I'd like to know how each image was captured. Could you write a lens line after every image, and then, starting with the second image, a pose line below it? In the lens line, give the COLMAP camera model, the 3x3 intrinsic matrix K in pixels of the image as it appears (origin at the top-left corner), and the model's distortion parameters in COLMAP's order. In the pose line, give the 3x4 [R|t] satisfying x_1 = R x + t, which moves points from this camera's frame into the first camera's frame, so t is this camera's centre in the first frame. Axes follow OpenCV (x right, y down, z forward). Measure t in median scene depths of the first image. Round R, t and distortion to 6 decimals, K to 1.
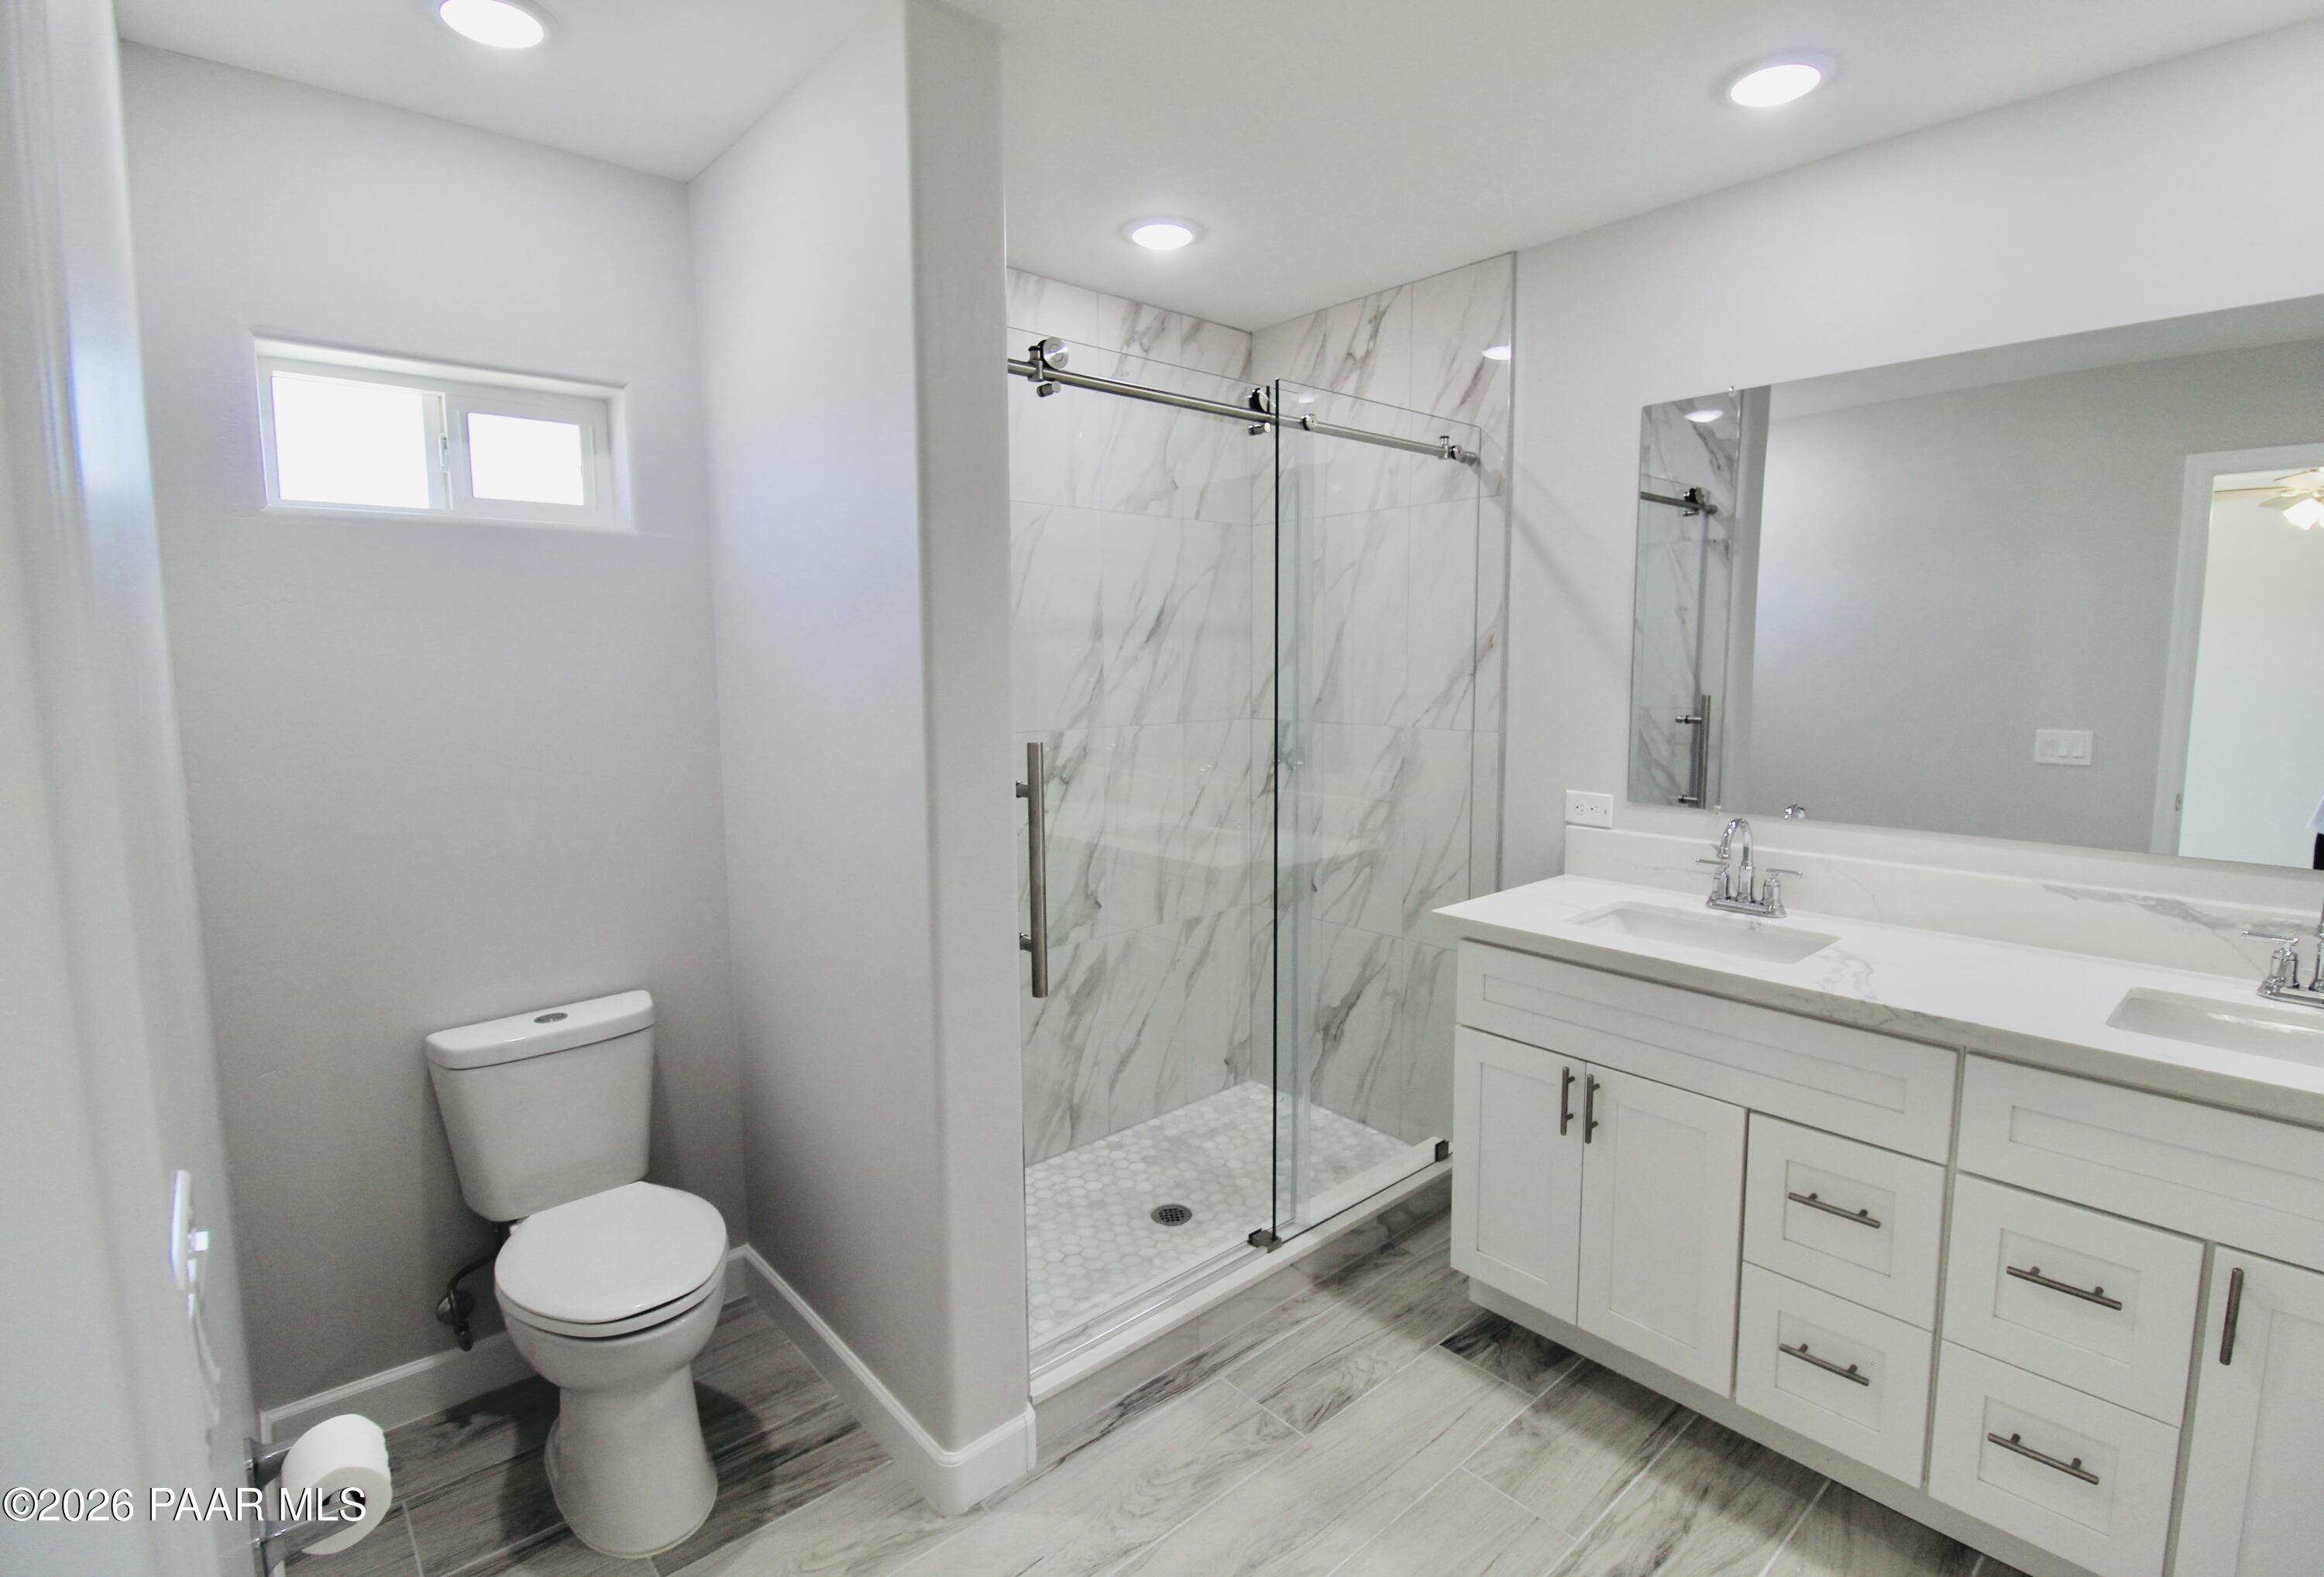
lens RADIAL K [[1096.7, 0, 1189.7], [0, 1096.7, 769.7], [0, 0, 1]] dist [-0.011342, -0.005897]
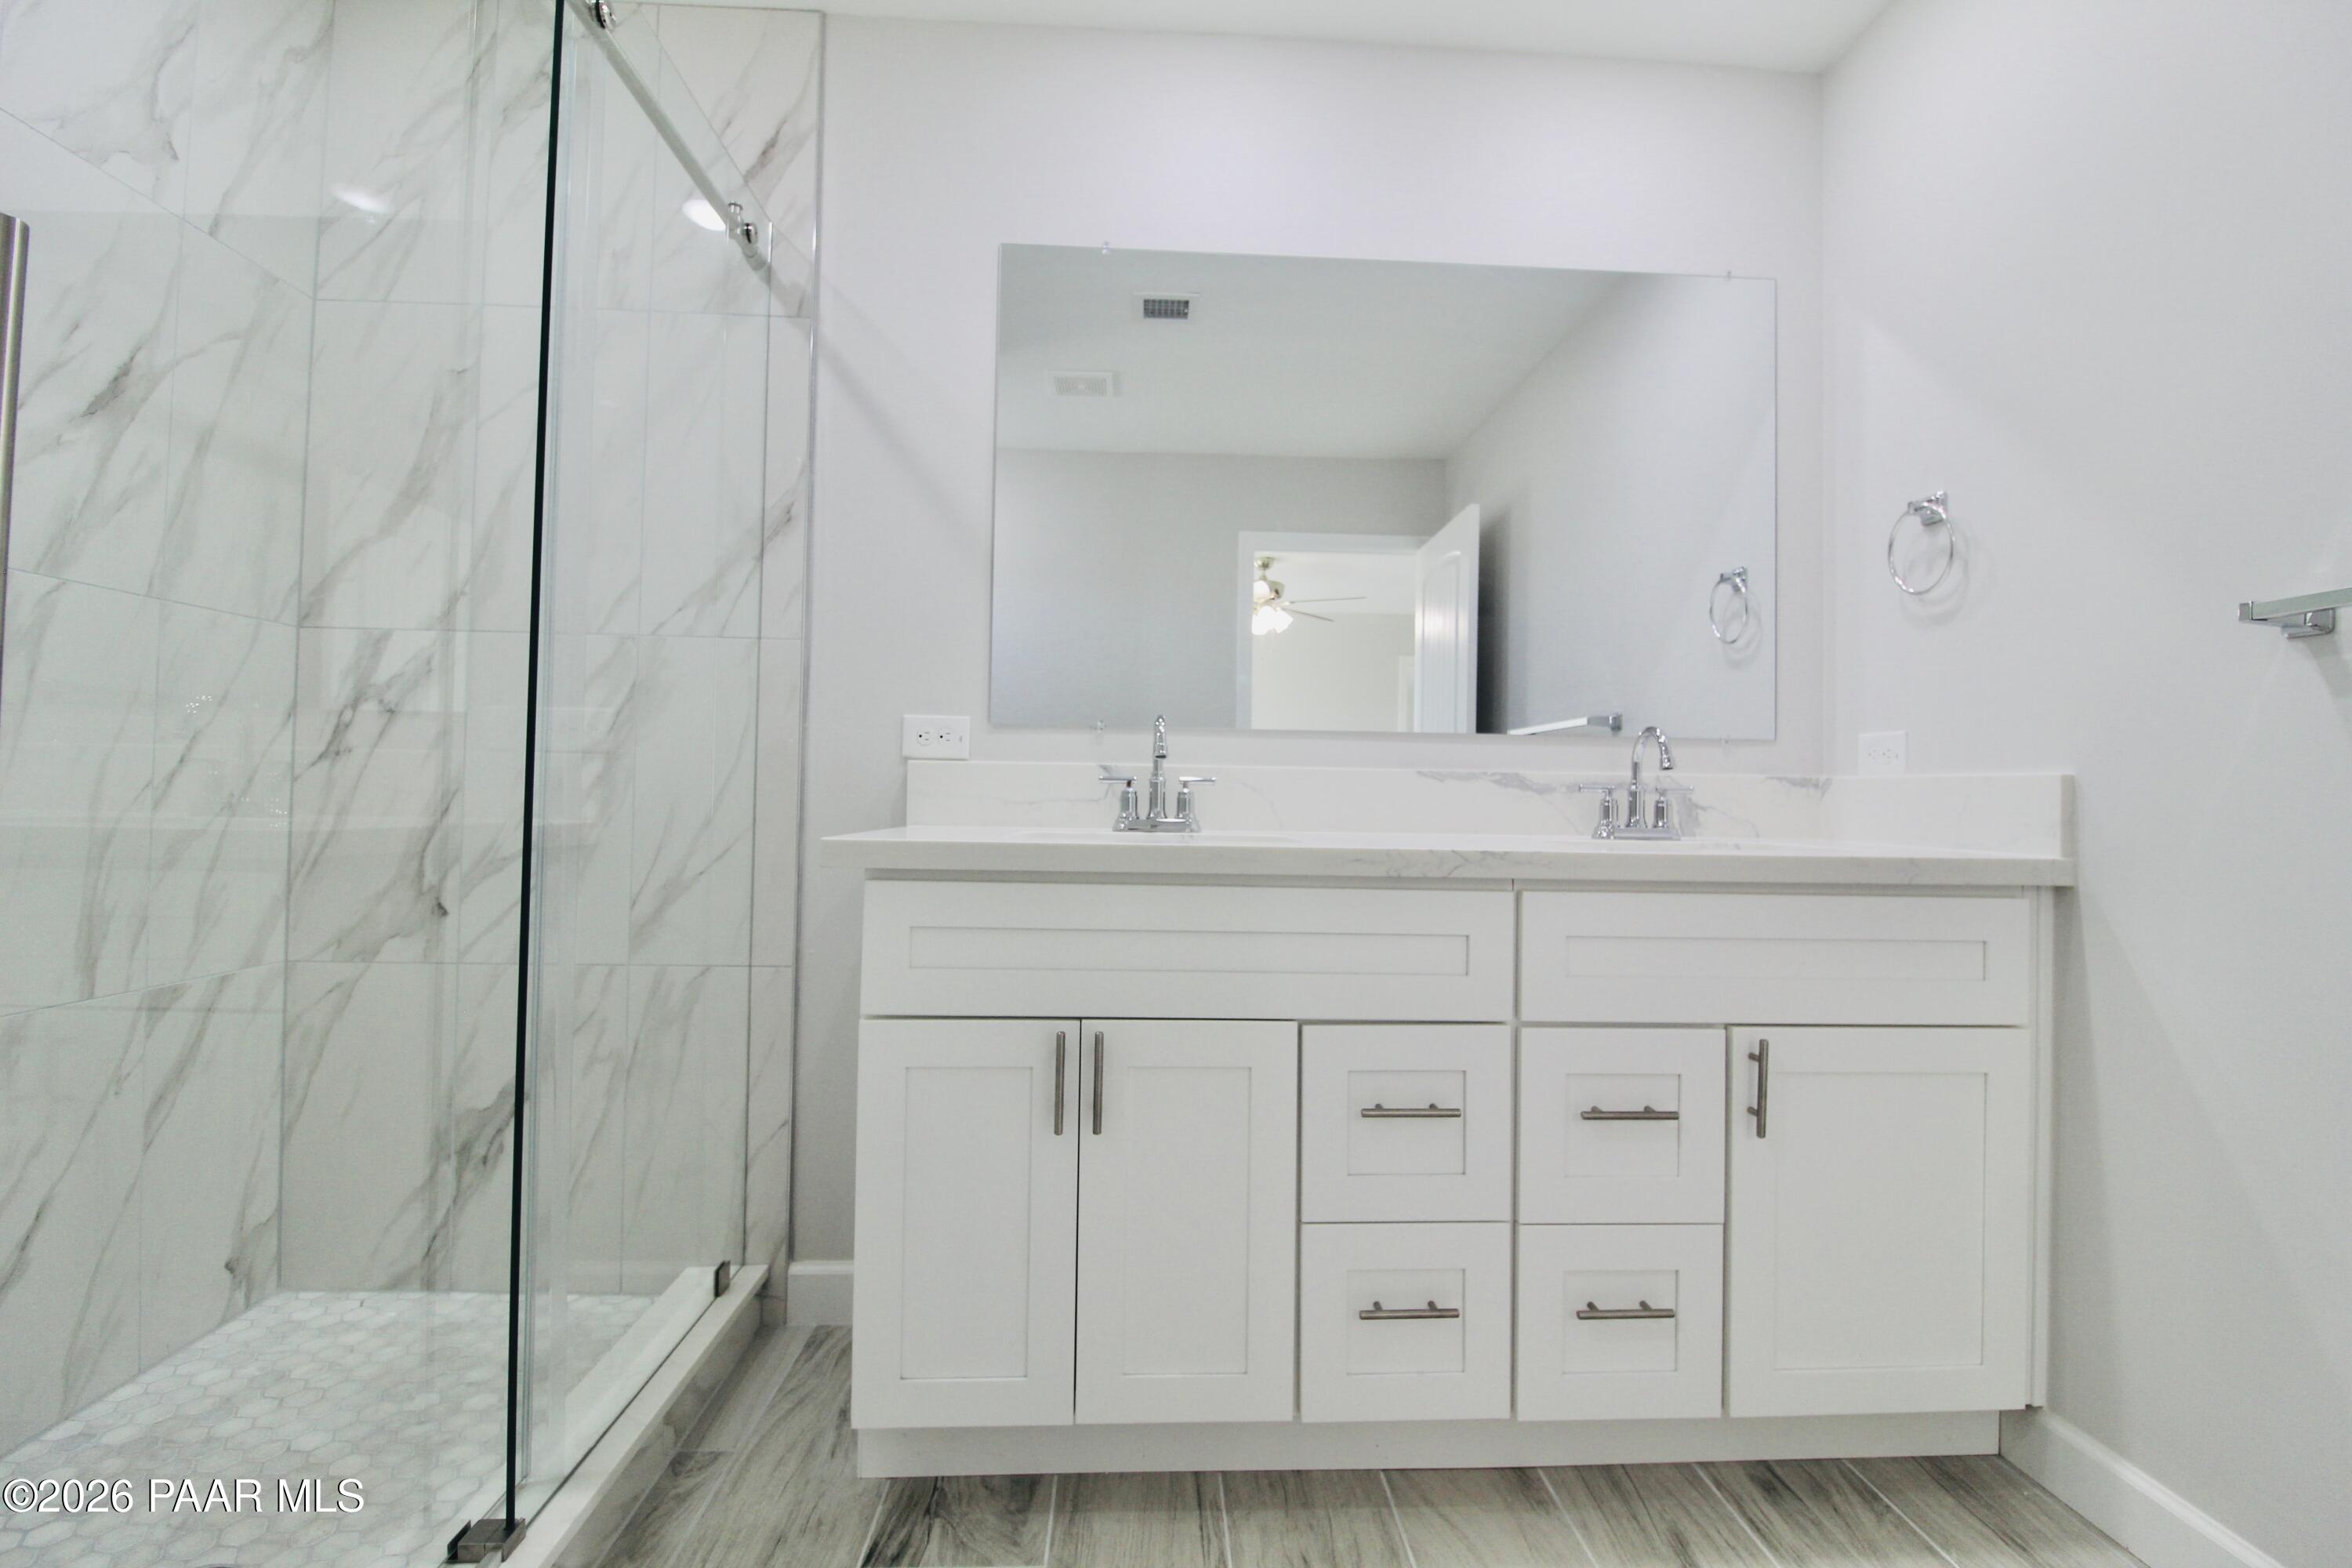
lens RADIAL K [[1089.0, 0, 1197.2], [0, 1089.0, 773.8], [0, 0, 1]] dist [-0.005759, -0.009675]
pose [[0.625989, 0.034861, 0.779052, -0.110926], [0.061861, 0.993632, -0.094170, 0.141939], [-0.777374, 0.107143, 0.619846, 0.386057]]
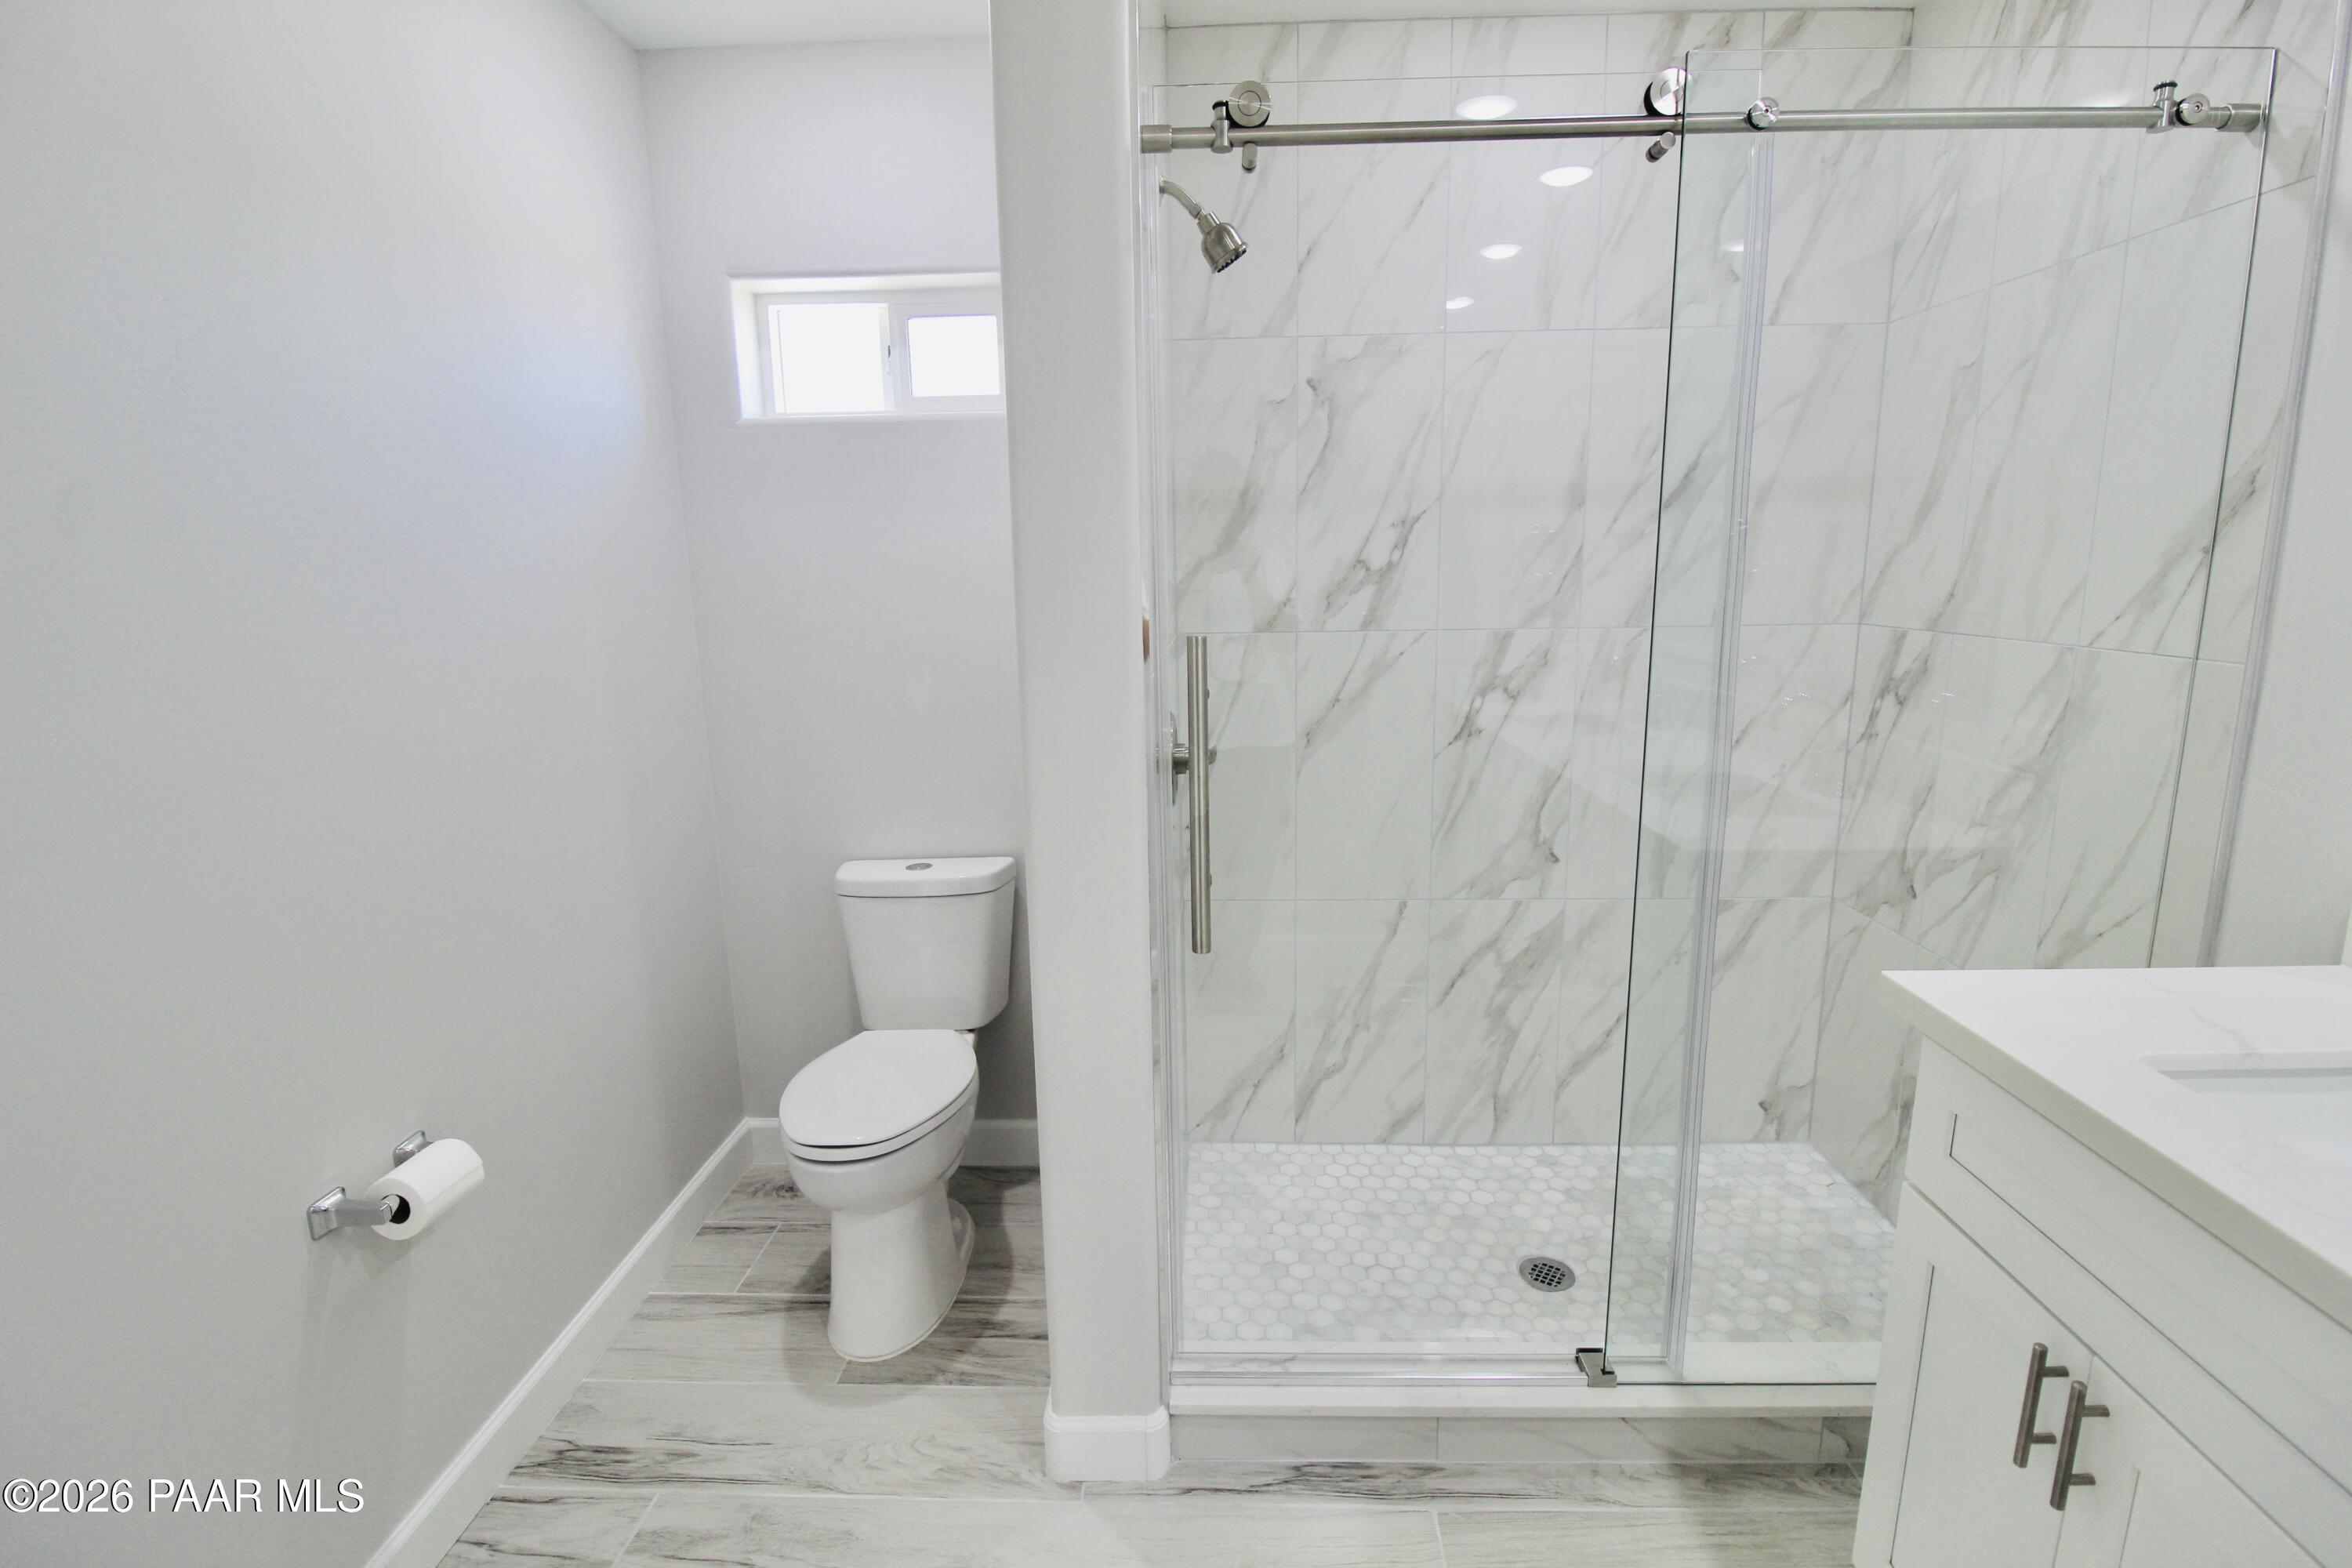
lens RADIAL K [[1089.0, 0, 1181.7], [0, 1089.0, 766.9], [0, 0, 1]] dist [-0.005759, -0.009675]
pose [[0.717022, 0.122485, -0.686205, 0.287789], [-0.060353, 0.991652, 0.113943, -0.014259], [0.694433, -0.040285, 0.718429, 0.308074]]
